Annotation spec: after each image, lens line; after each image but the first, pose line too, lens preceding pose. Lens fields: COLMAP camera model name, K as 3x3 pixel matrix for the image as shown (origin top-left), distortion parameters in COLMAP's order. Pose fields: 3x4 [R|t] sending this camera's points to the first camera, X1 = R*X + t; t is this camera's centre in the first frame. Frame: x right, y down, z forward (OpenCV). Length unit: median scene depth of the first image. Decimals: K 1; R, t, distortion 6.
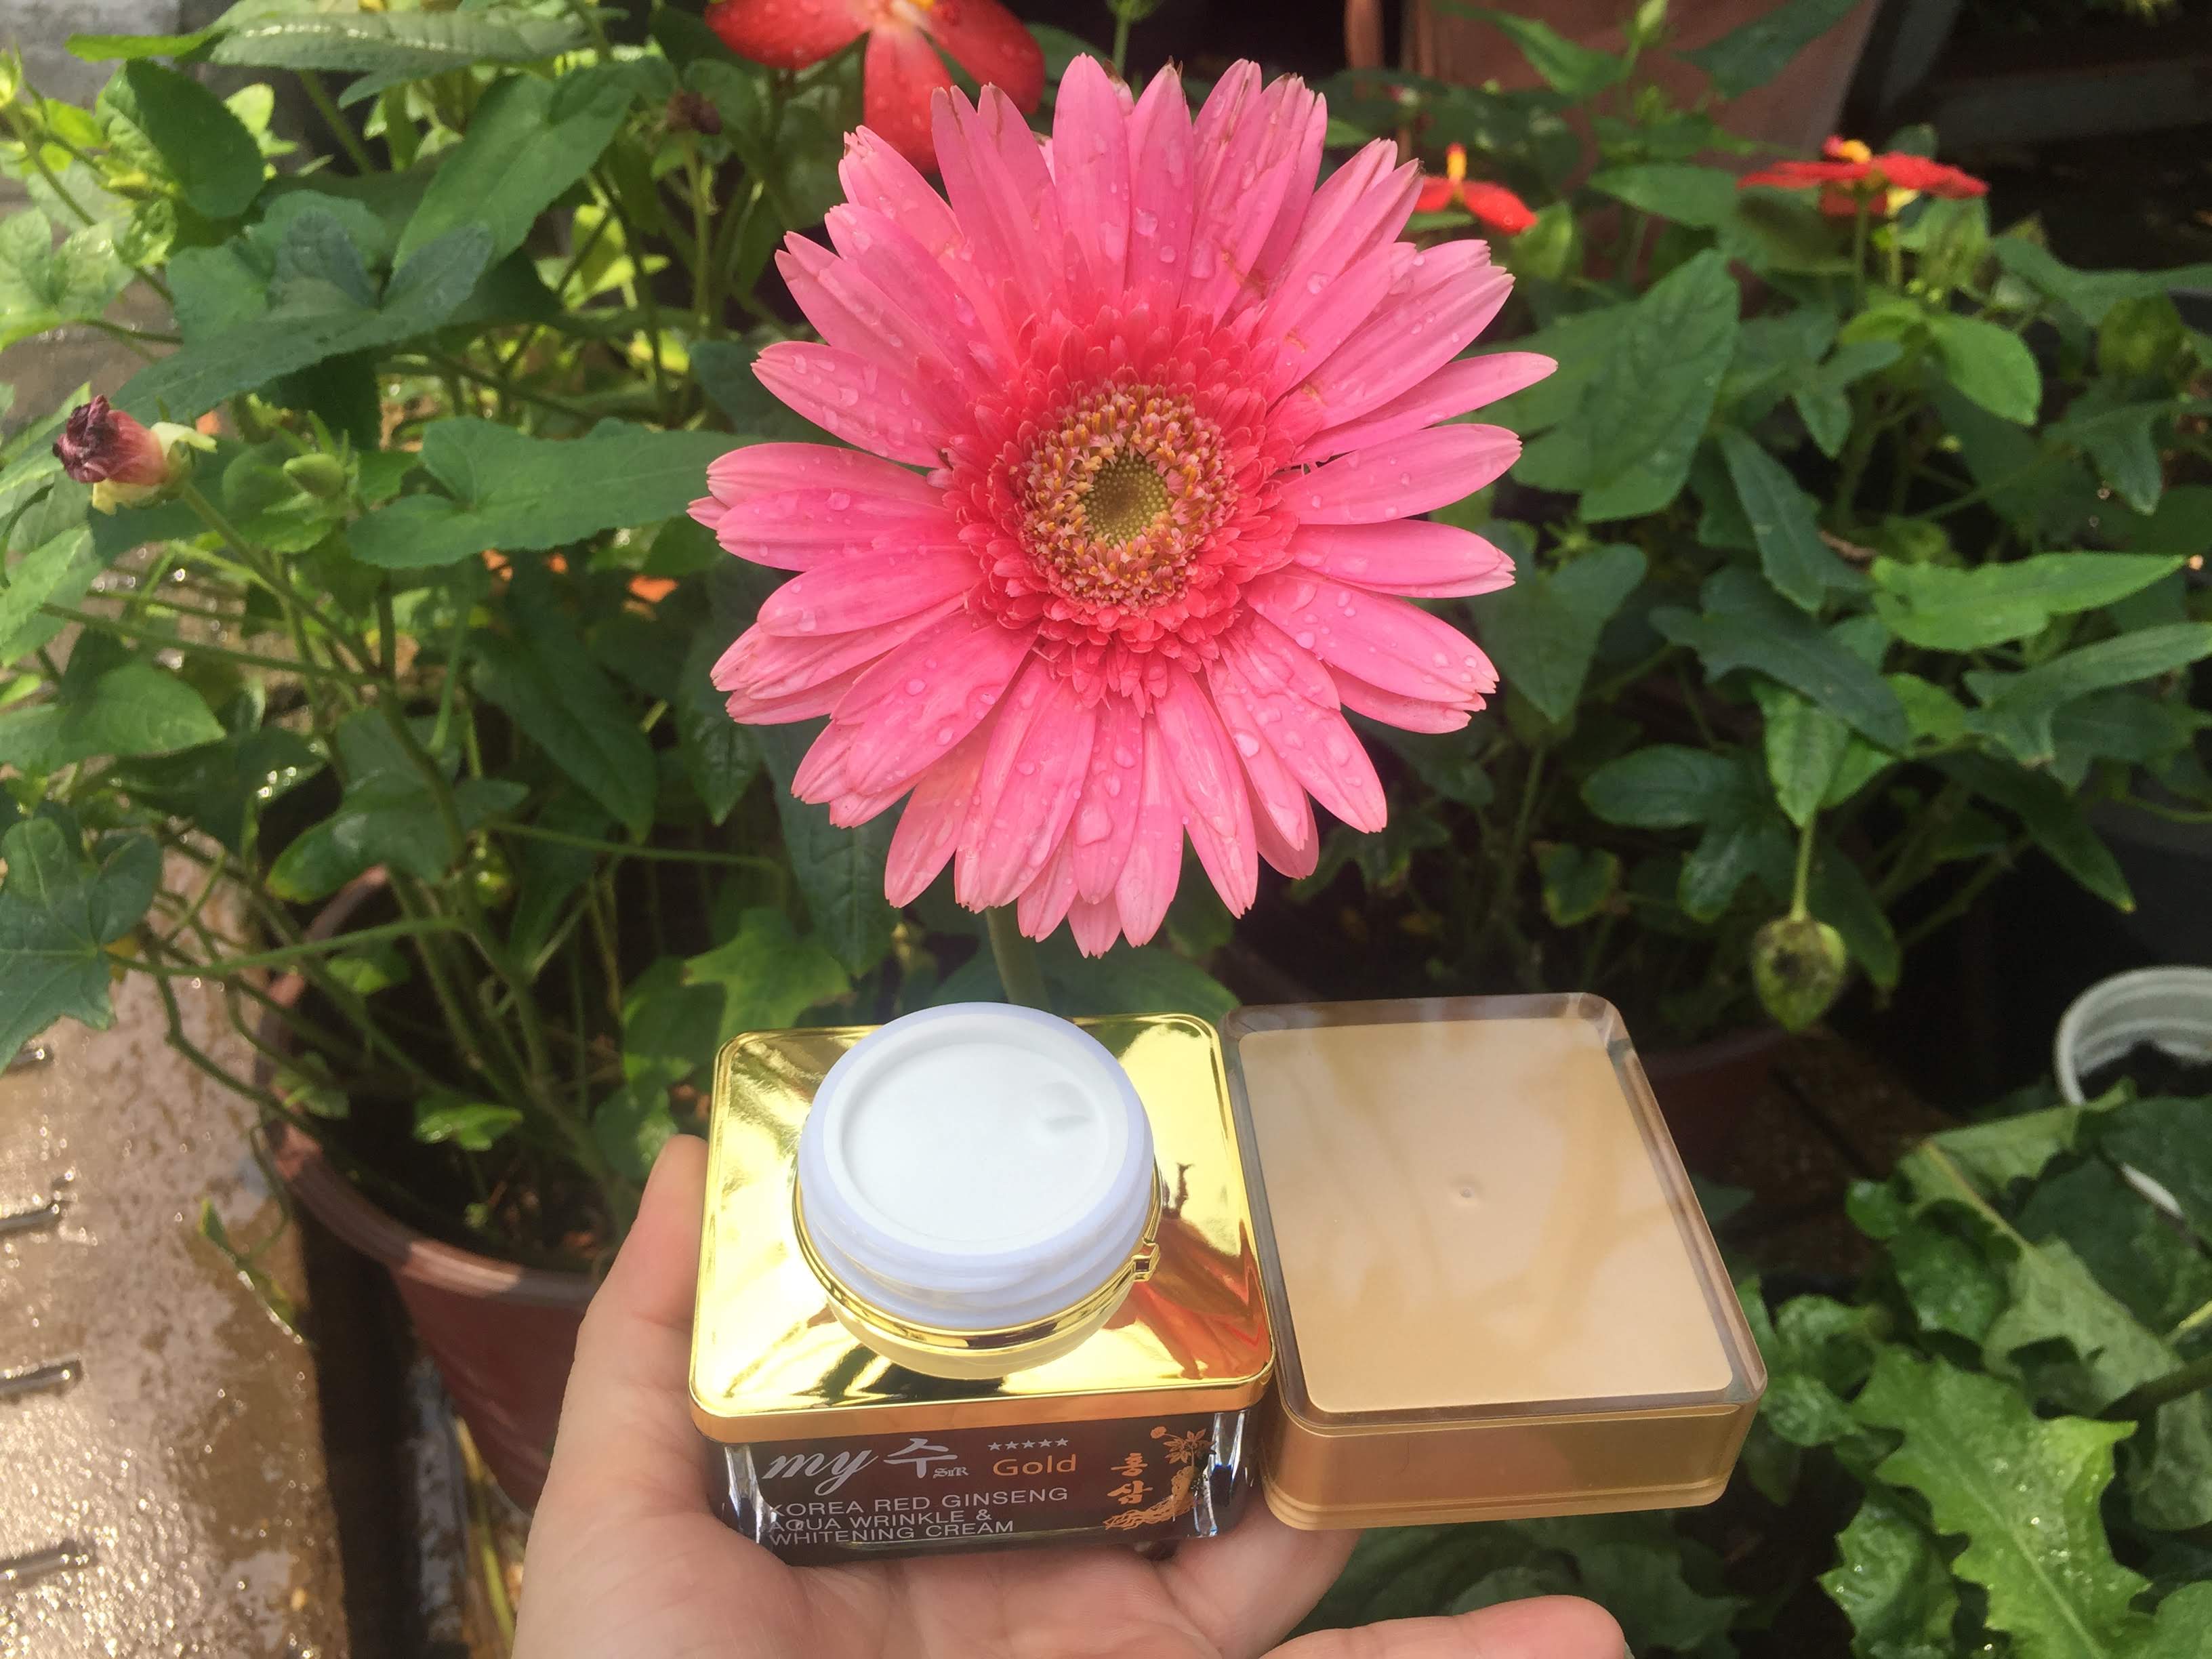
lens RADIAL K [[1907.2, 0, 1117.0], [0, 1907.2, 840.1], [0, 0, 1]] dist [0.051694, -0.090949]
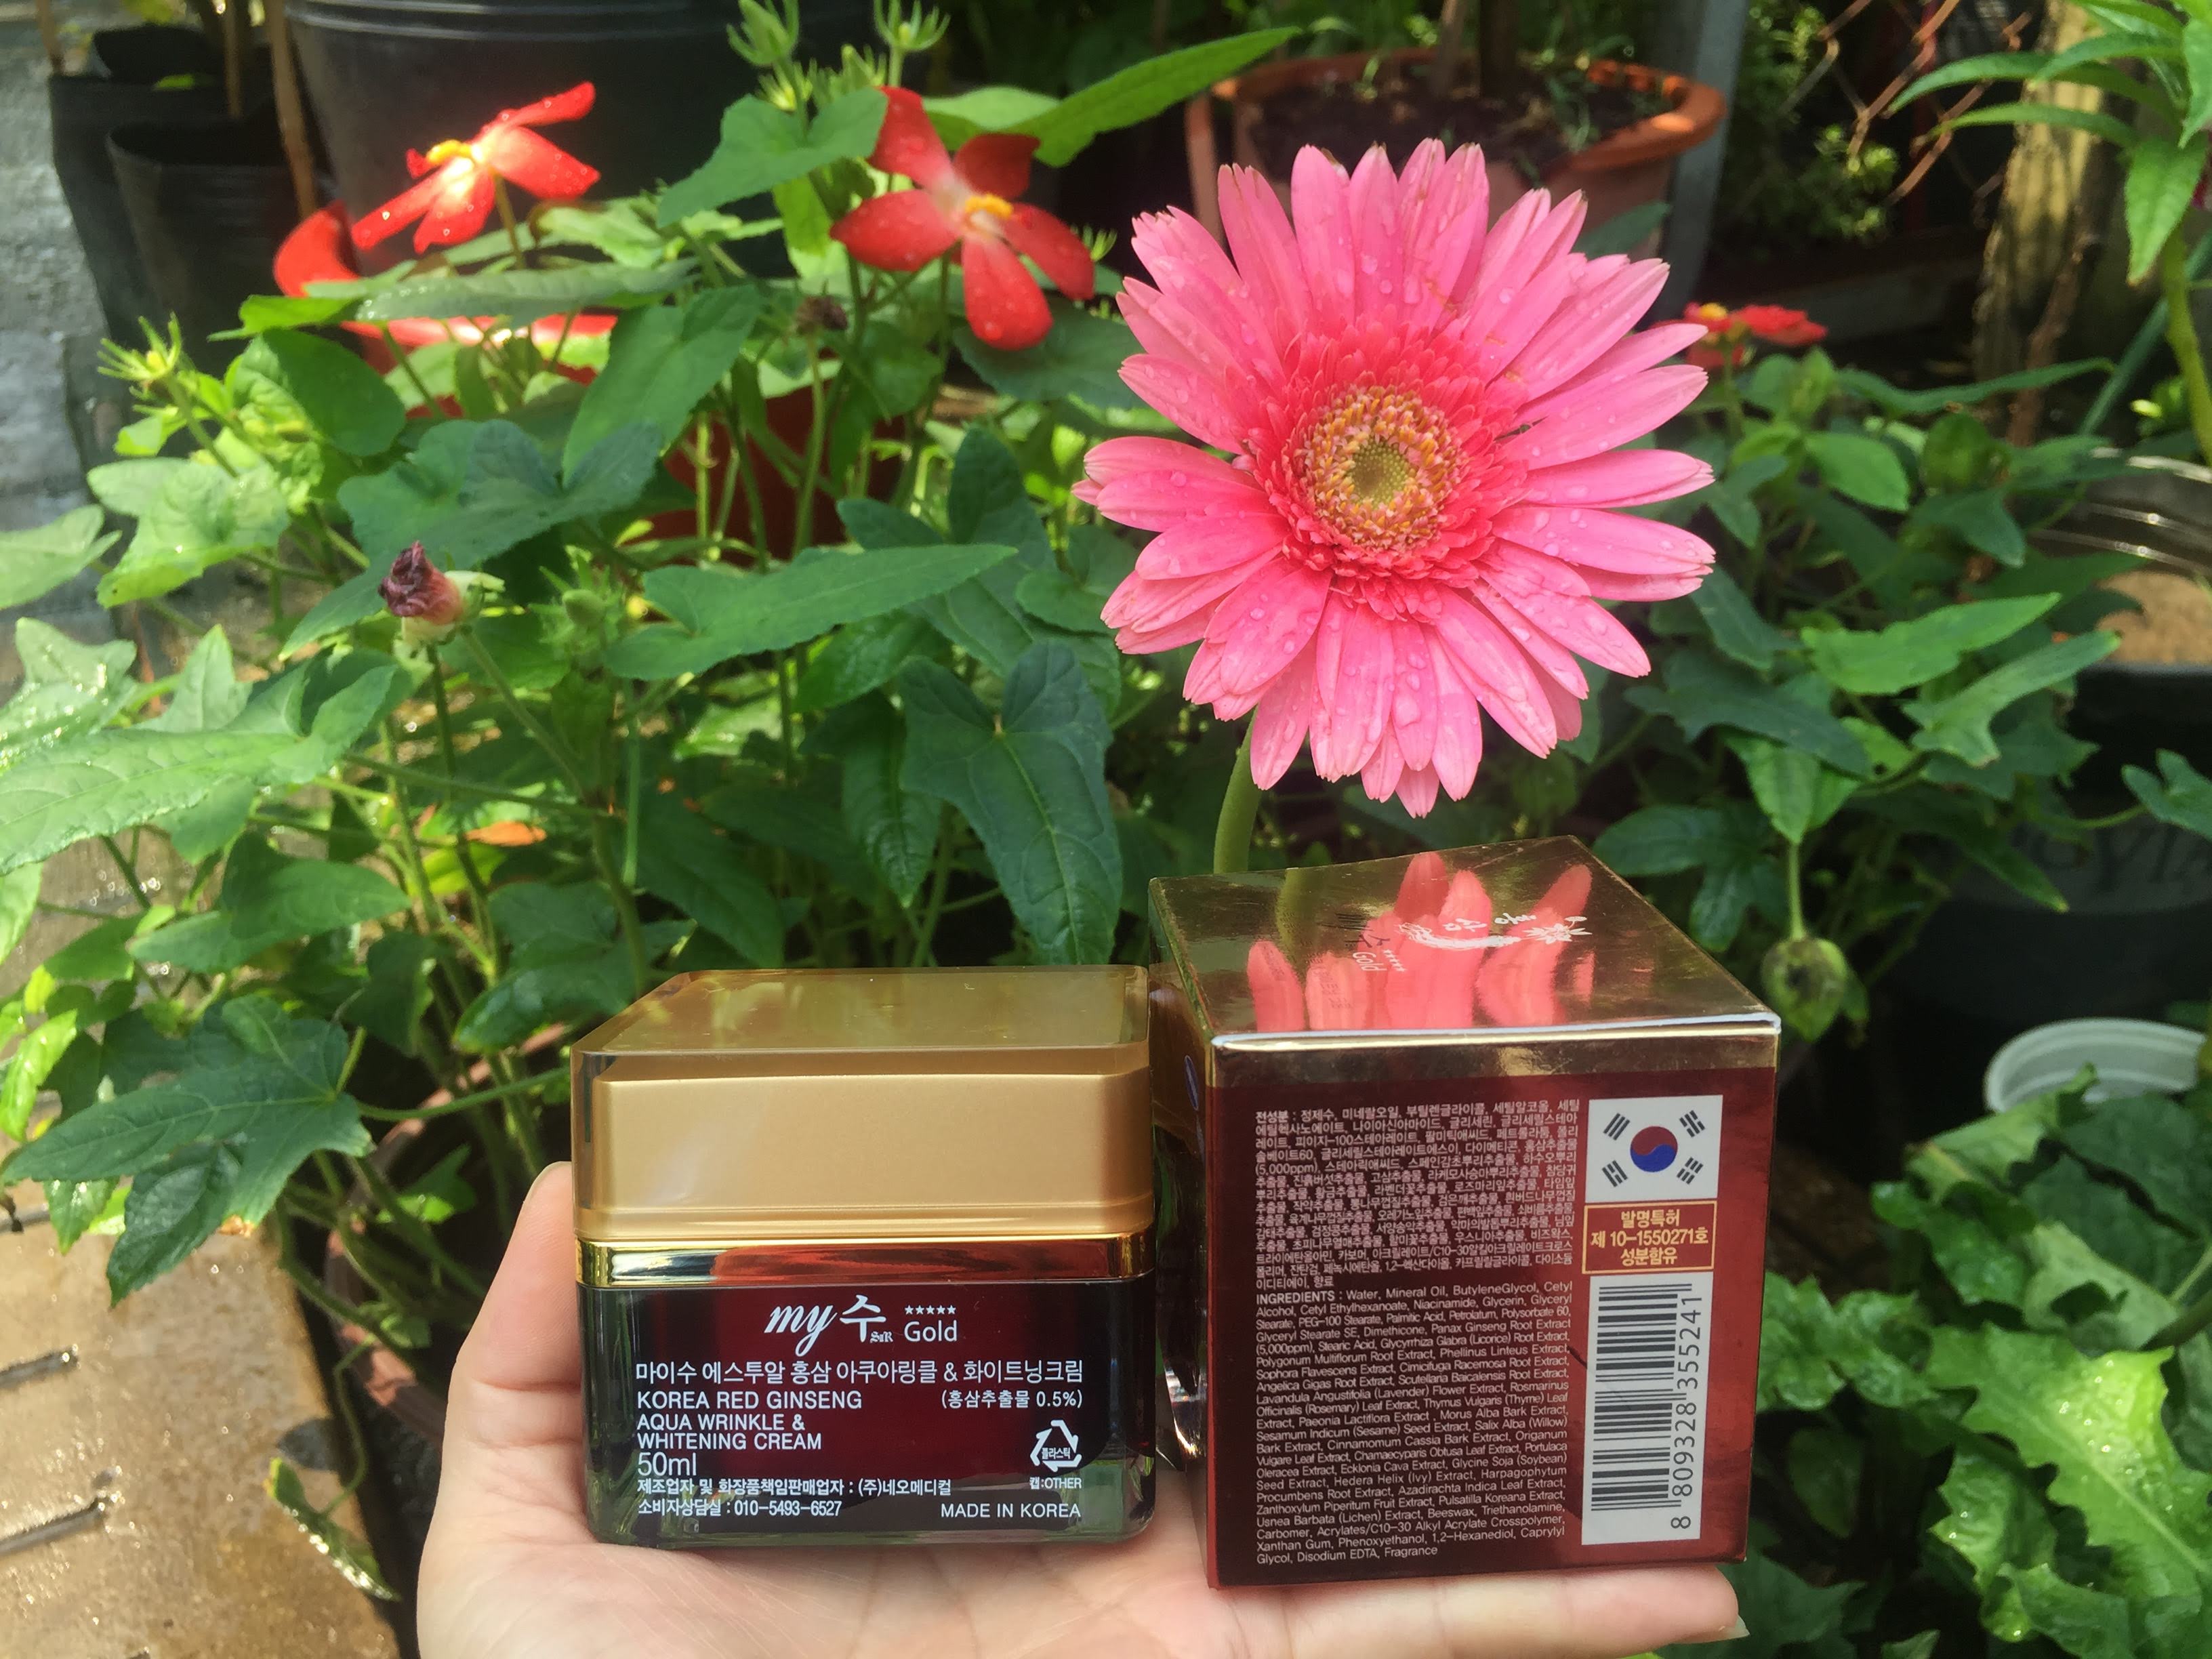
lens RADIAL K [[1907.2, 0, 1108.4], [0, 1907.2, 844.3], [0, 0, 1]] dist [0.051694, -0.090949]
pose [[0.989198, -0.109071, 0.097931, -0.325001], [0.123361, 0.980298, -0.154263, 0.237178], [-0.079176, 0.164677, 0.983165, -0.191409]]
